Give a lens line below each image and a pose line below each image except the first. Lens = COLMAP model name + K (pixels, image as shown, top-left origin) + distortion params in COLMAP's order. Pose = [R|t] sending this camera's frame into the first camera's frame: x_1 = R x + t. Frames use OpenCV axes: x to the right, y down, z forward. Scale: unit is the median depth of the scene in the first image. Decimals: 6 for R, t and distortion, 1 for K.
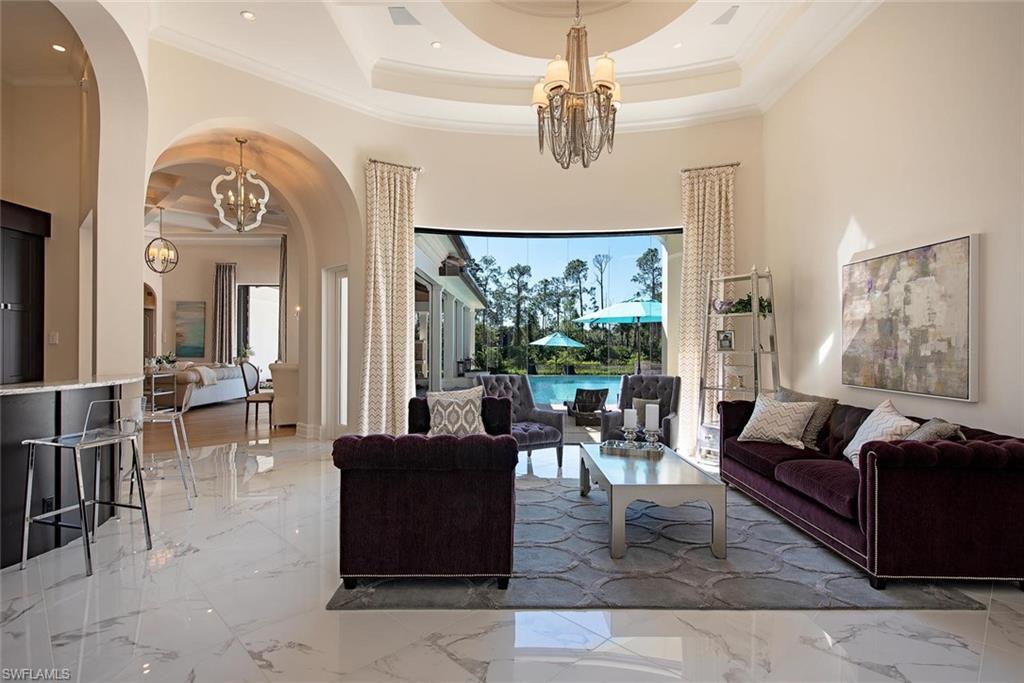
lens RADIAL K [[573.9, 0, 505.3], [0, 573.9, 343.4], [0, 0, 1]] dist [0.004697, 0.000216]
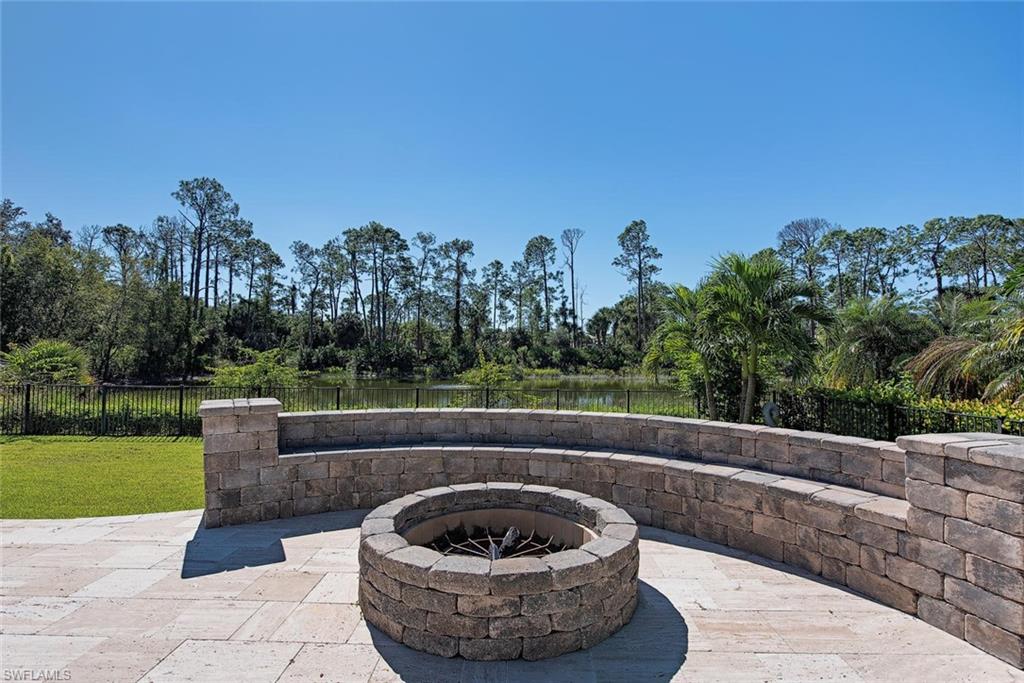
lens RADIAL K [[492.6, 0, 521.7], [0, 492.6, 343.8], [0, 0, 1]] dist [-0.022000, -0.000122]
pose [[0.999532, -0.001168, -0.030553, 0.120995], [0.000786, 0.999921, -0.012540, 0.006804], [0.030565, 0.012511, 0.999454, 0.342306]]
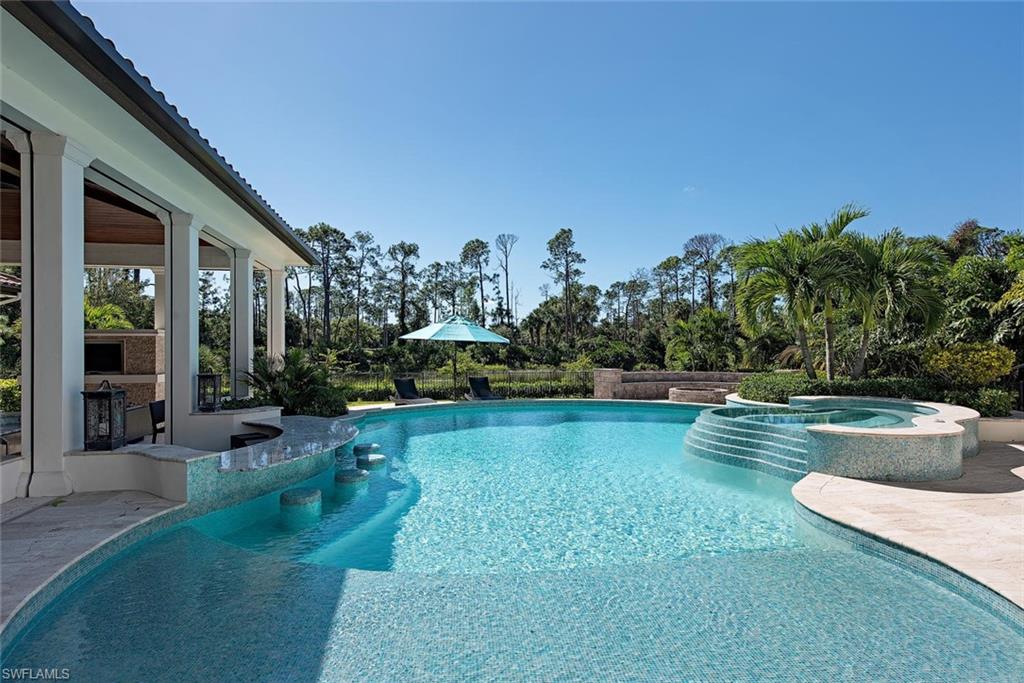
lens RADIAL K [[573.9, 0, 512.5], [0, 573.9, 343.5], [0, 0, 1]] dist [0.004697, 0.000216]
pose [[0.980821, -0.006608, 0.194799, 0.015799], [0.007103, 0.999973, -0.001841, 0.003043], [-0.194782, 0.003189, 0.980841, 0.194534]]
